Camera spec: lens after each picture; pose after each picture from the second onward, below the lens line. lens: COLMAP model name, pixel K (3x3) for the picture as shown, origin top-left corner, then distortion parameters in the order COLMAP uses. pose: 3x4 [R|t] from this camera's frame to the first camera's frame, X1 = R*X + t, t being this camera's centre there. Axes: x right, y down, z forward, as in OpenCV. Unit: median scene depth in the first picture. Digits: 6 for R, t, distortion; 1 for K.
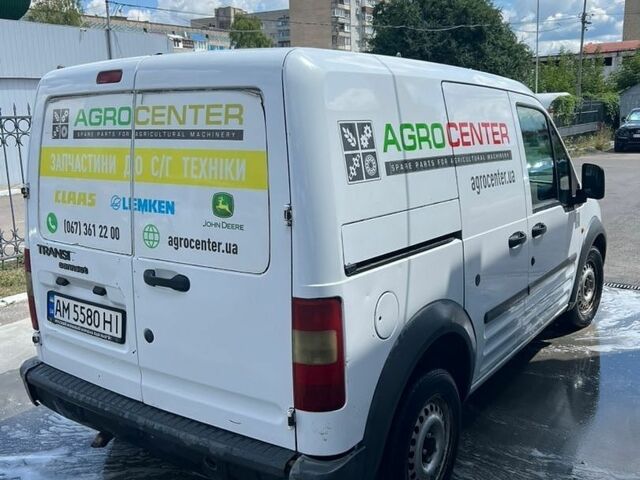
lens RADIAL K [[638.8, 0, 320.0], [0, 638.8, 240.0], [0, 0, 1]] dist [0.037470, -0.007243]
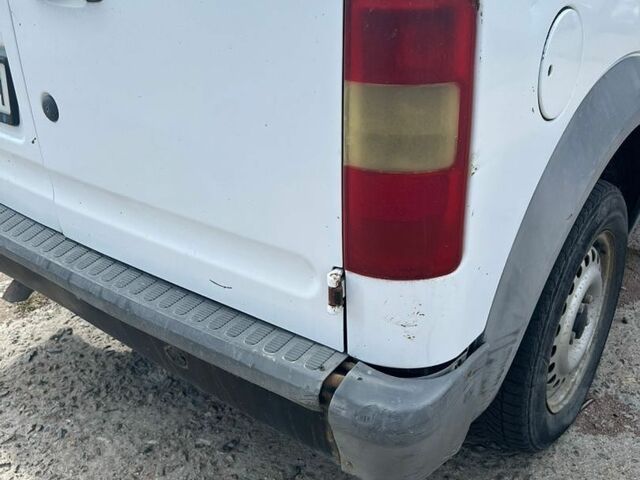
lens RADIAL K [[638.8, 0, 320.0], [0, 638.8, 240.0], [0, 0, 1]] dist [0.037470, -0.007243]
pose [[0.997276, 0.033961, -0.065483, -0.028176], [-0.014588, 0.960982, 0.276225, 0.122329], [0.072309, -0.274518, 0.958859, 0.582959]]
